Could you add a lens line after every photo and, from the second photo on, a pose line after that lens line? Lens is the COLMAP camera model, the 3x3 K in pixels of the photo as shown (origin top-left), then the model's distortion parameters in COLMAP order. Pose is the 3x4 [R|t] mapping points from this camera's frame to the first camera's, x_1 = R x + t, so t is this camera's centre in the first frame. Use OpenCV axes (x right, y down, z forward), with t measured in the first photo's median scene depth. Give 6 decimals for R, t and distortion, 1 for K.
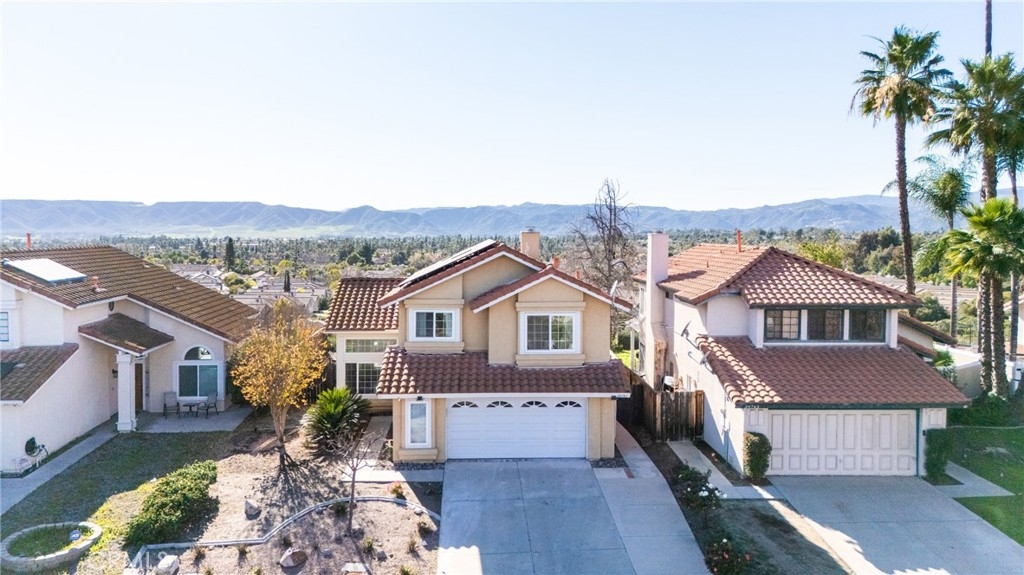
lens RADIAL K [[770.8, 0, 501.2], [0, 770.8, 286.7], [0, 0, 1]] dist [0.038279, -0.006570]
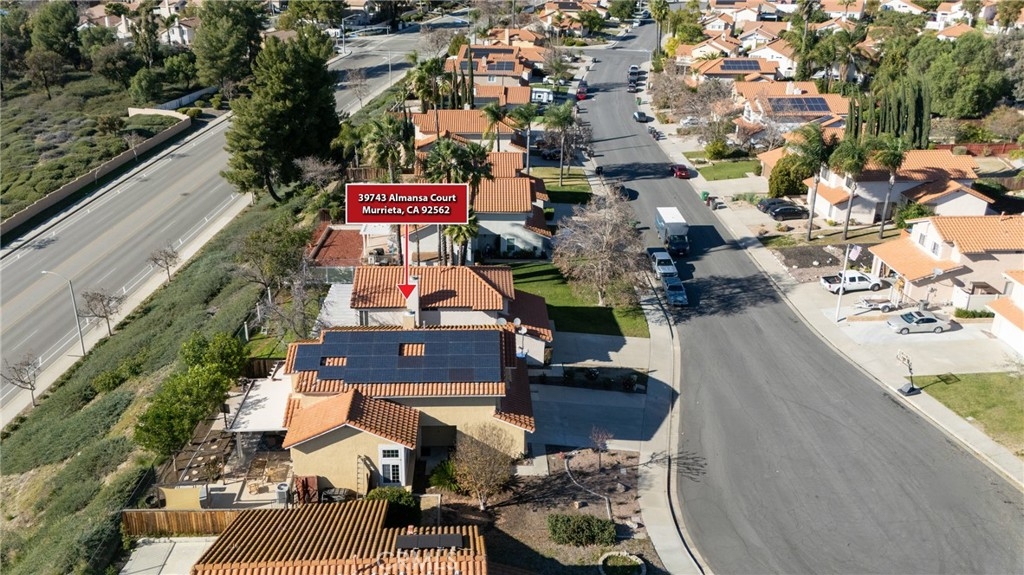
lens RADIAL K [[770.8, 0, 501.2], [0, 770.8, 286.7], [0, 0, 1]] dist [0.038279, -0.006570]
pose [[0.006195, -0.441321, 0.897328, -1.621858], [0.053217, 0.896219, 0.440408, -0.974094], [-0.998564, 0.045024, 0.029038, 0.952107]]
